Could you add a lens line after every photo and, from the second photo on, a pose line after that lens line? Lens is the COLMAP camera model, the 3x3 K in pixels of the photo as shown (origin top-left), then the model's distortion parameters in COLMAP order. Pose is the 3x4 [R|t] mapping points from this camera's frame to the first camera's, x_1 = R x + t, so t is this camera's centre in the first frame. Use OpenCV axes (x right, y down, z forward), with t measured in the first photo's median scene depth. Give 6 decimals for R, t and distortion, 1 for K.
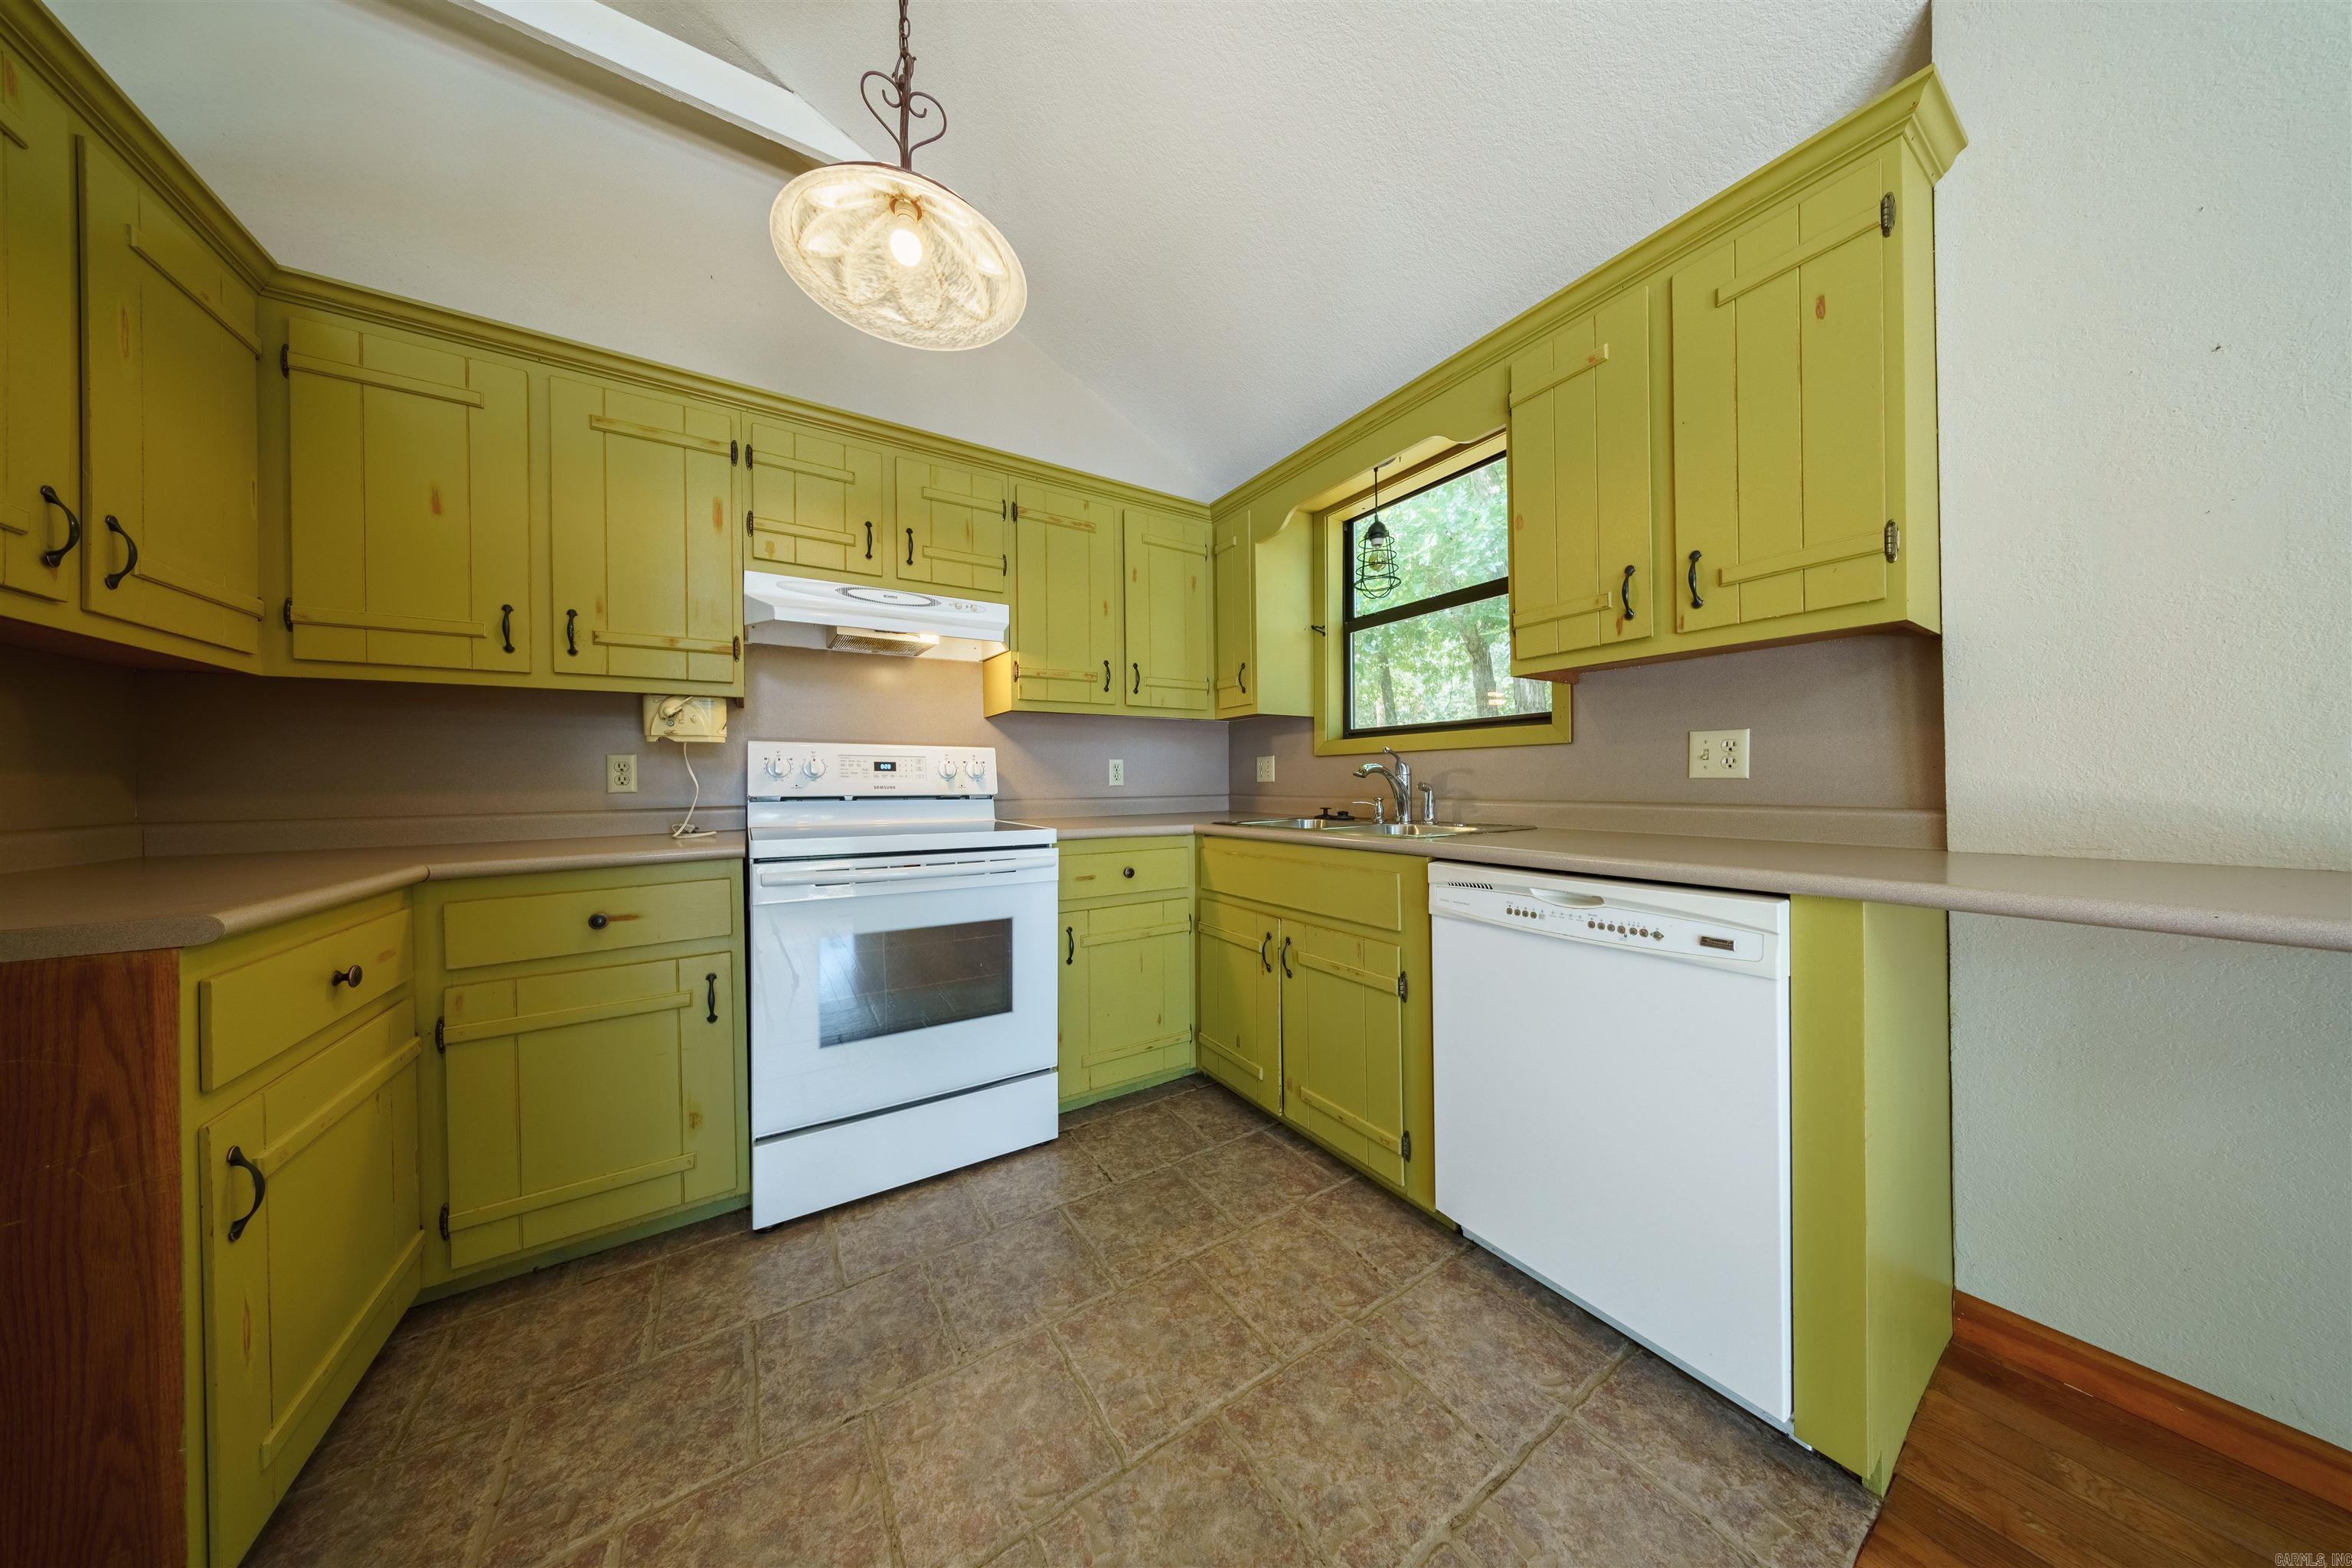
lens RADIAL K [[674.0, 0, 1173.4], [0, 674.0, 784.1], [0, 0, 1]] dist [-0.000397, 0.000046]
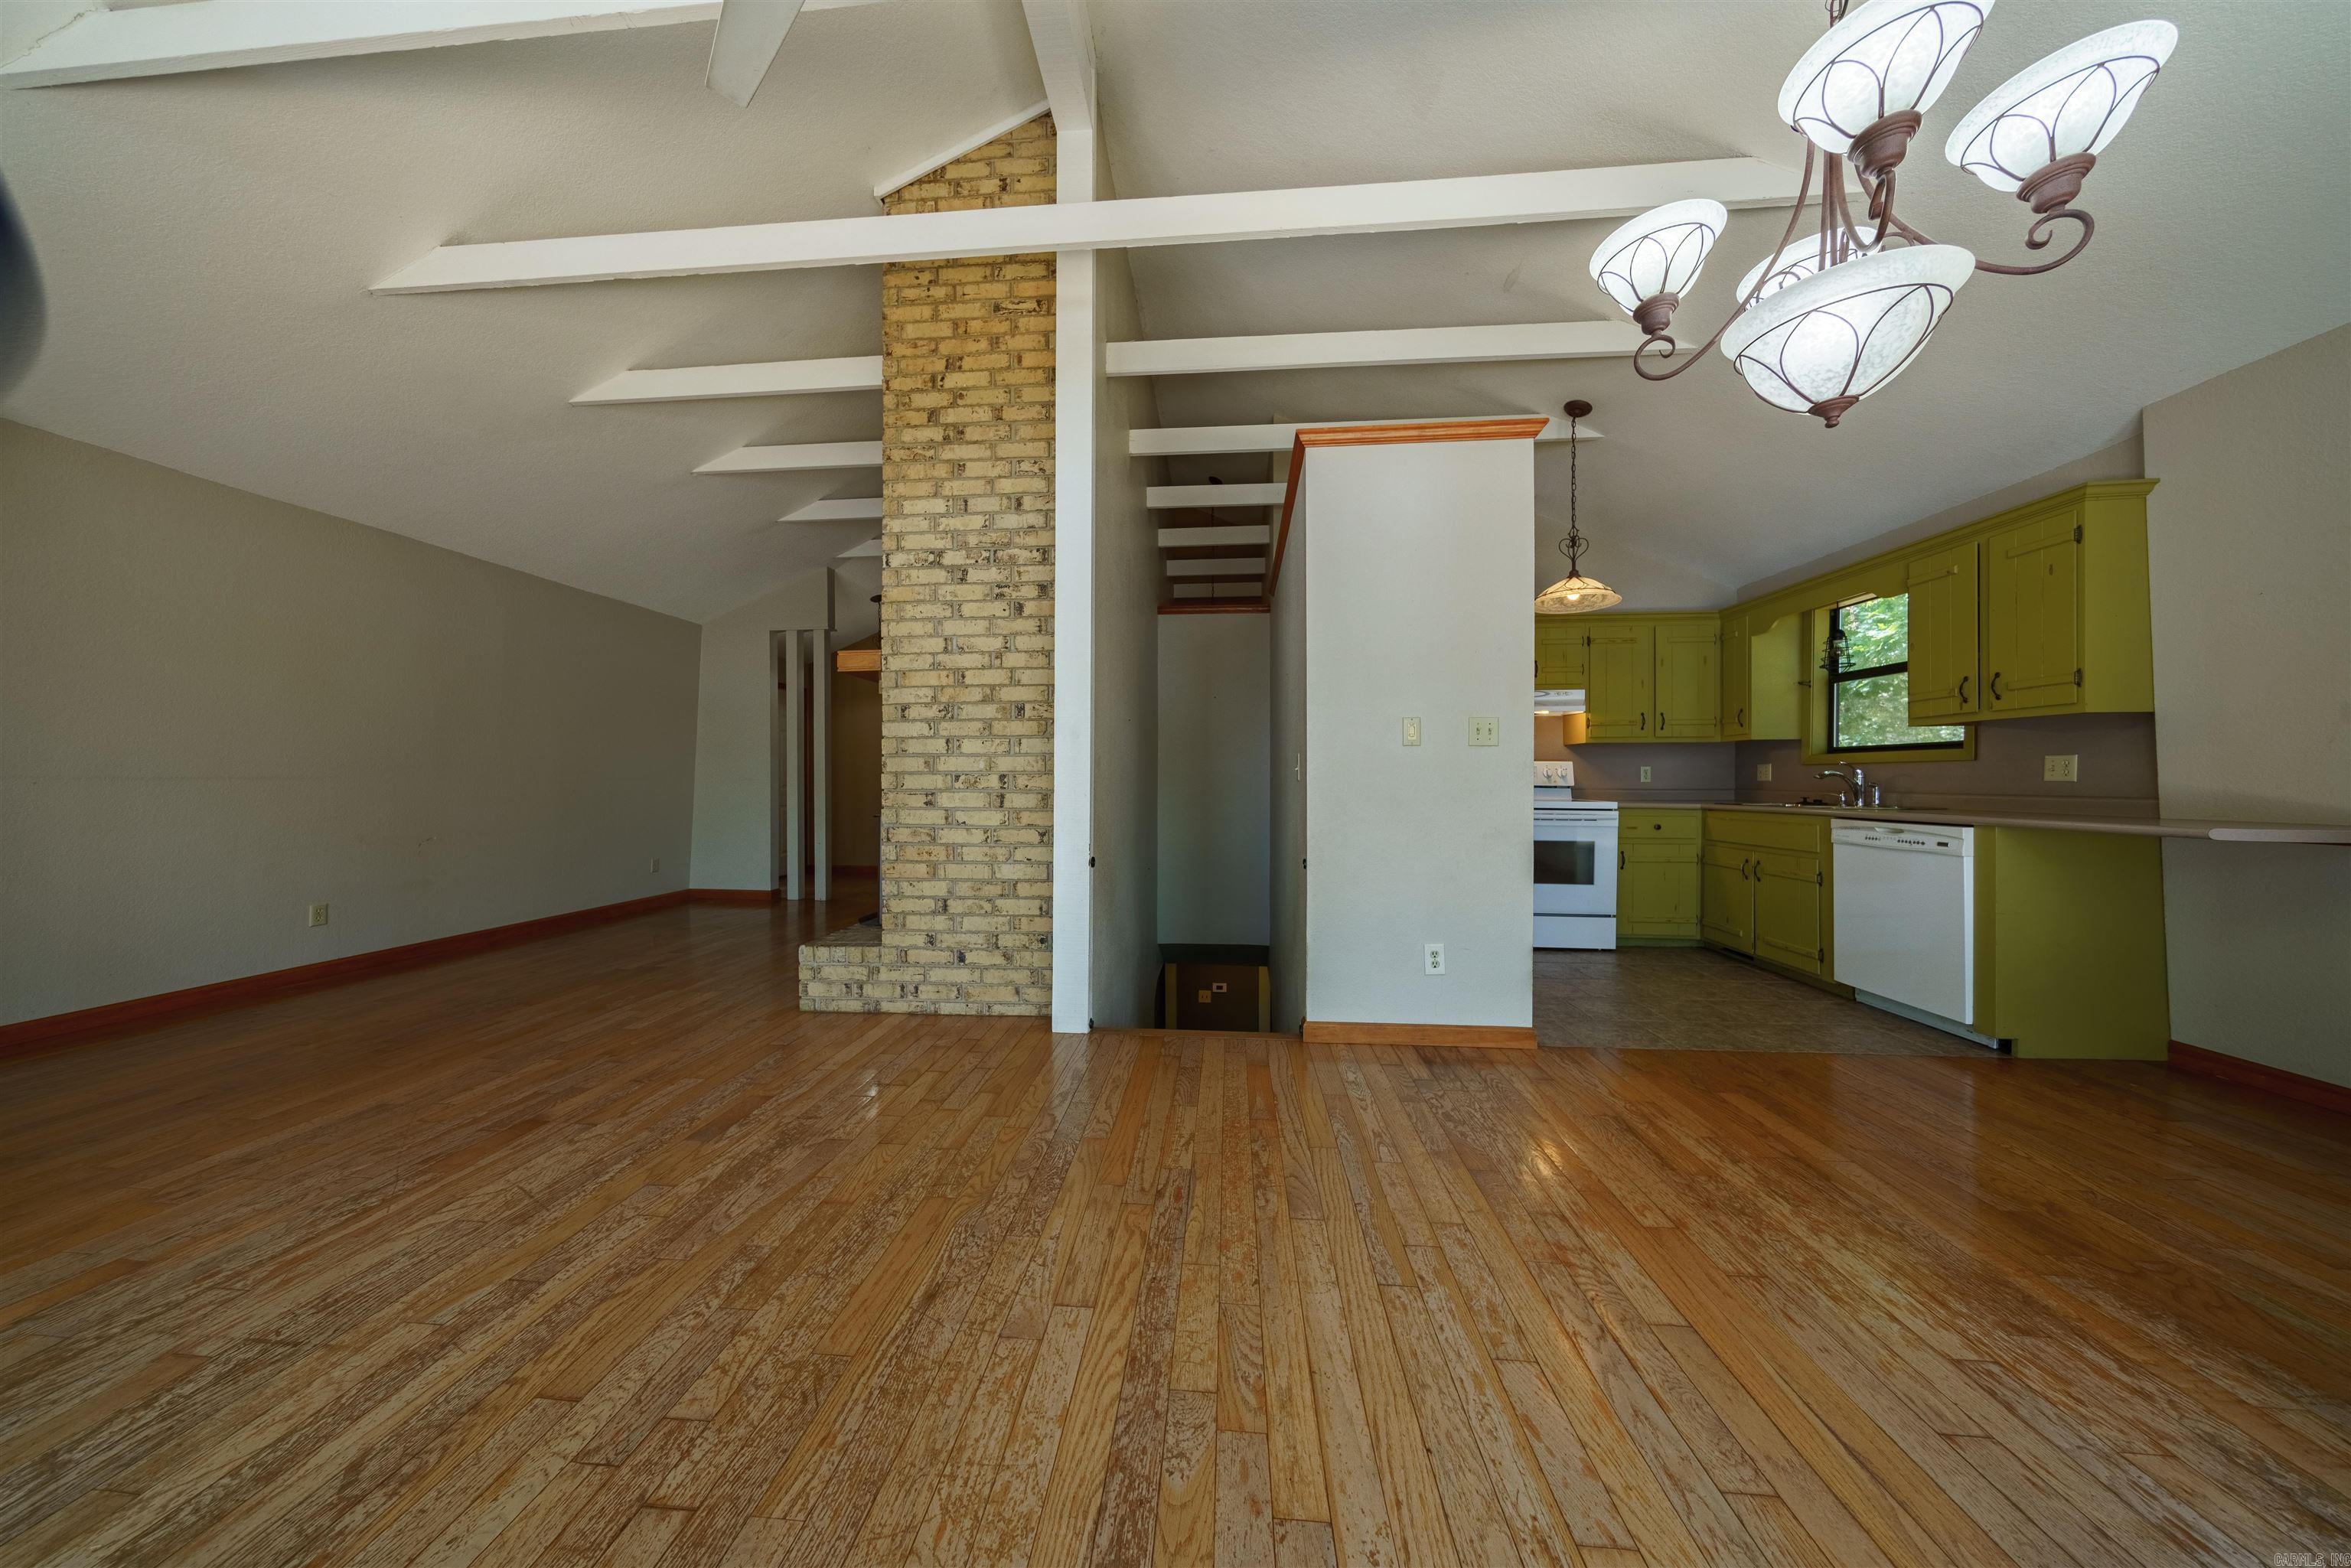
lens RADIAL K [[690.2, 0, 1175.5], [0, 690.2, 784.0], [0, 0, 1]] dist [-0.001169, 0.000007]
pose [[0.798735, 0.013363, -0.601535, 0.018746], [-0.010211, 0.999910, 0.008655, 0.005140], [0.601597, -0.000771, 0.798799, -1.509446]]
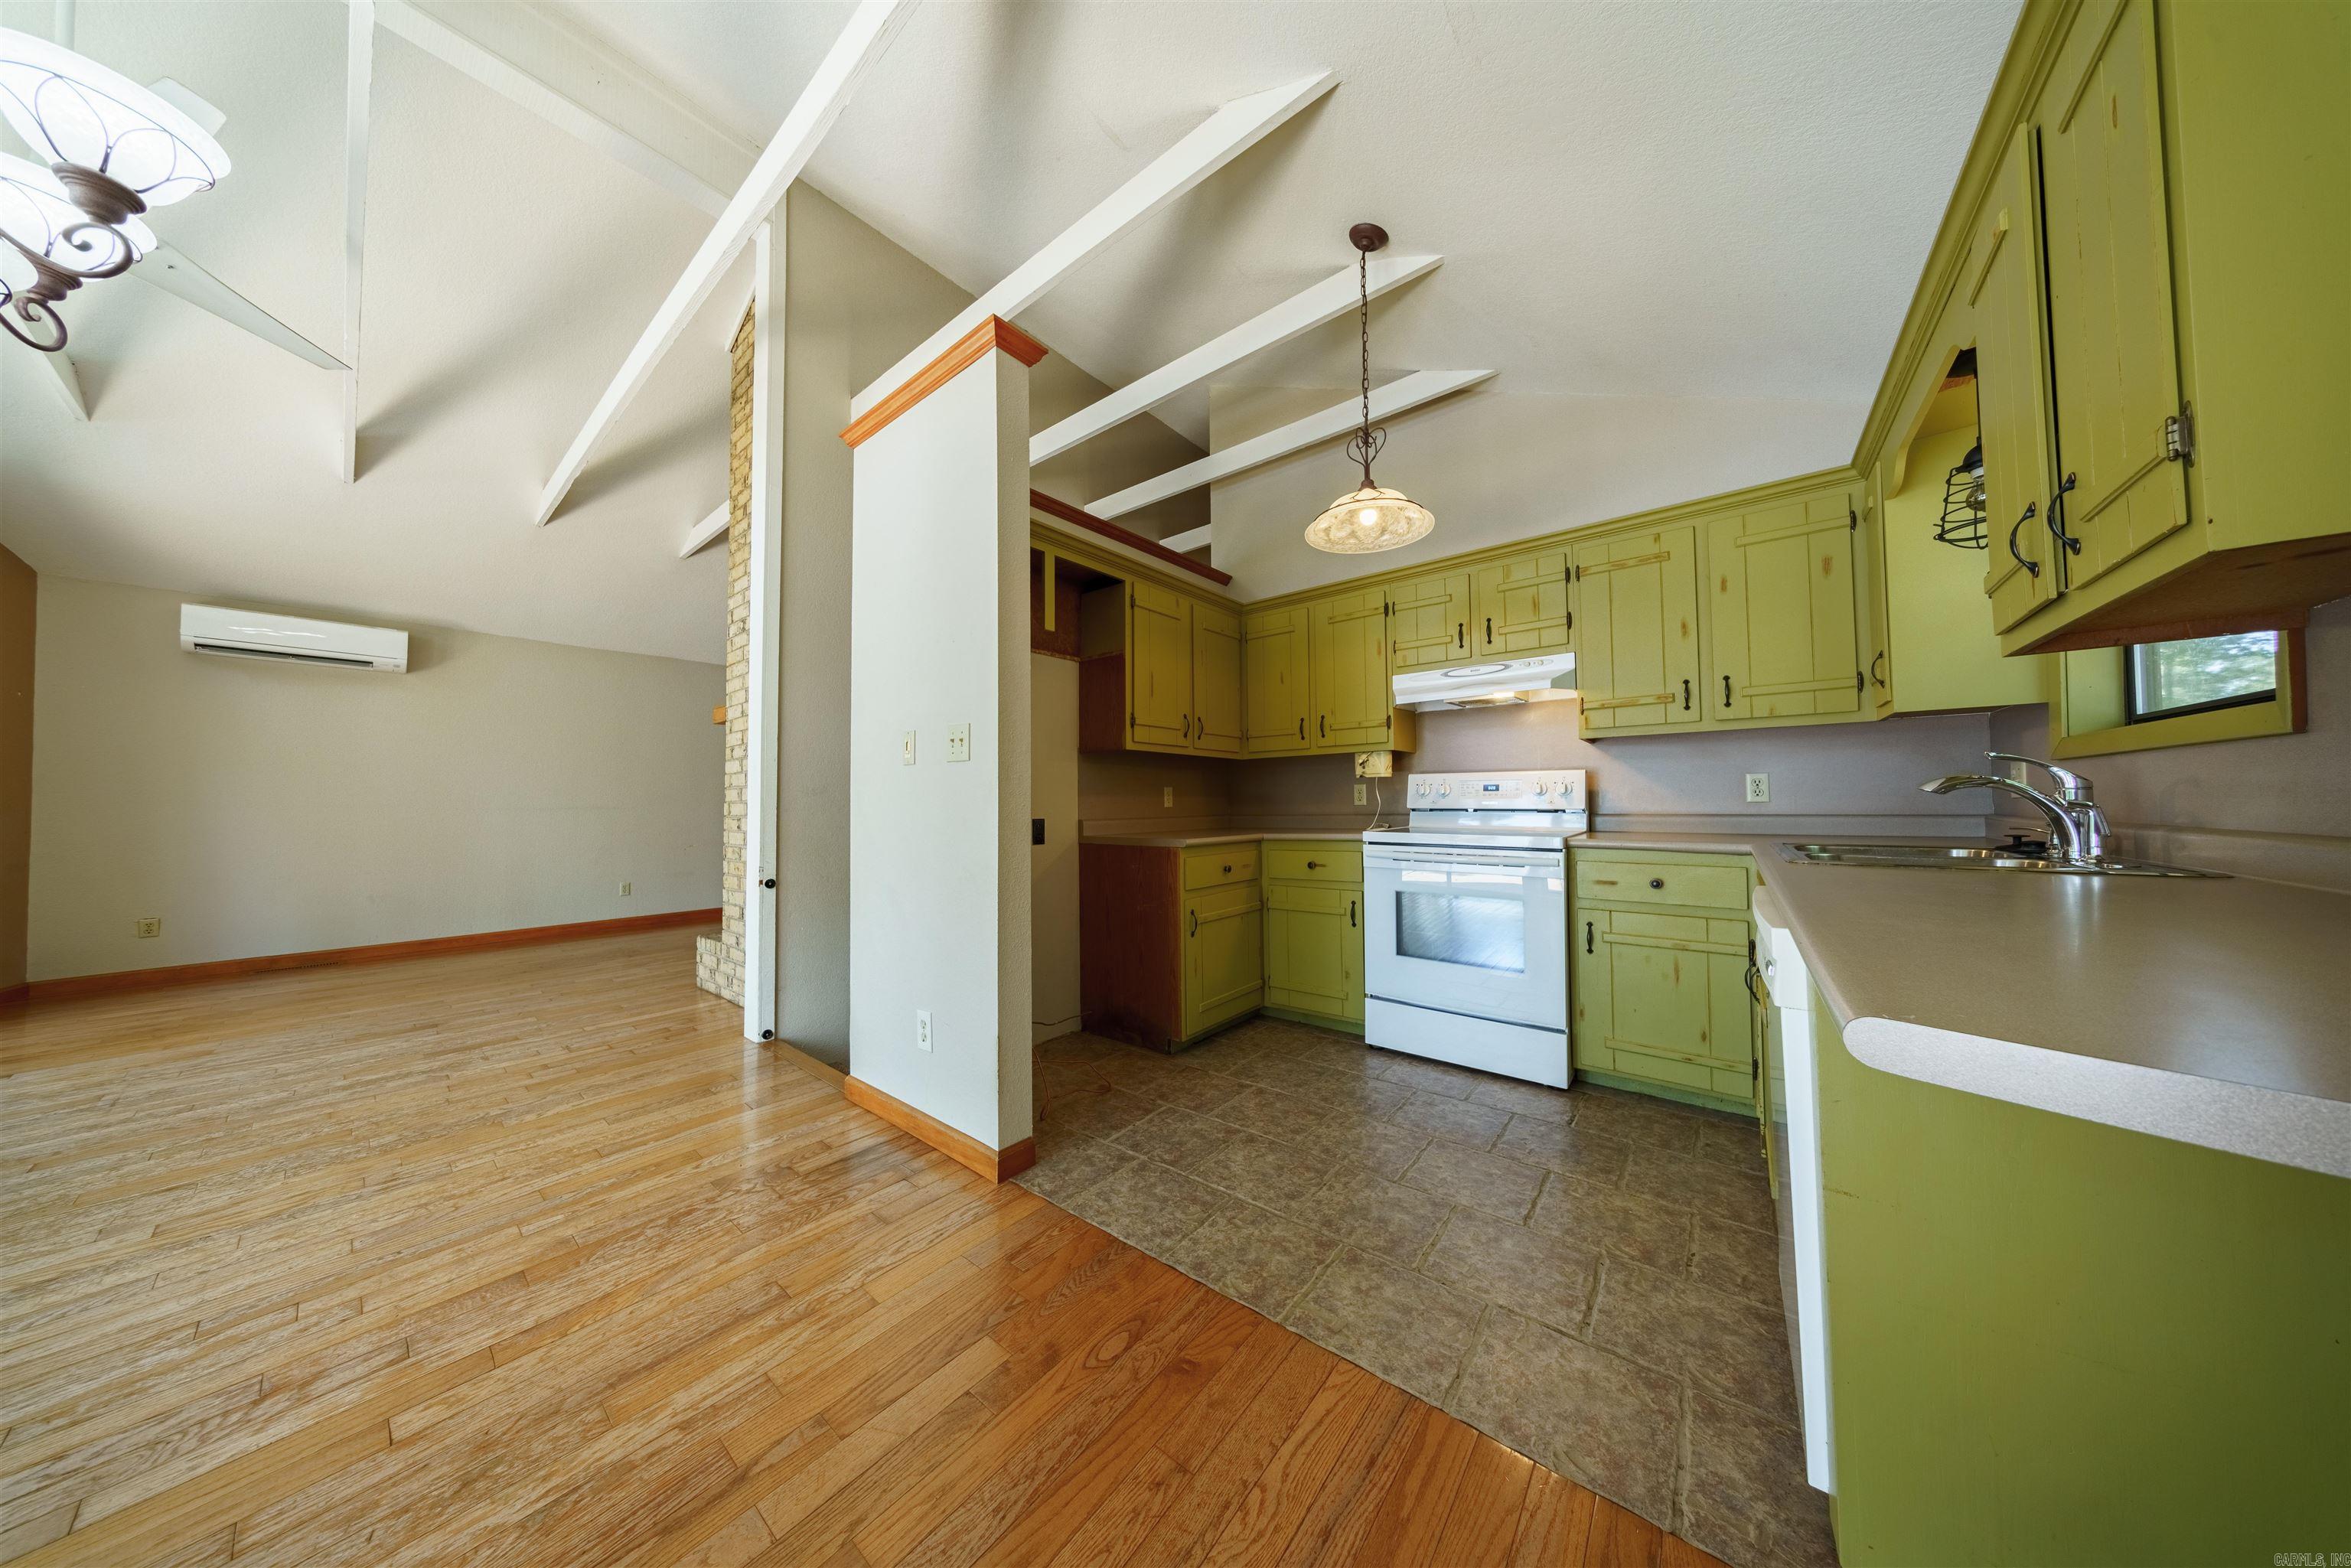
lens RADIAL K [[673.7, 0, 1172.9], [0, 673.7, 784.1], [0, 0, 1]] dist [-0.000397, 0.000046]
pose [[0.320339, -0.020367, -0.947084, 0.760589], [0.003754, 0.999788, -0.020231, -0.008851], [0.947295, 0.002926, 0.320348, -0.073983]]
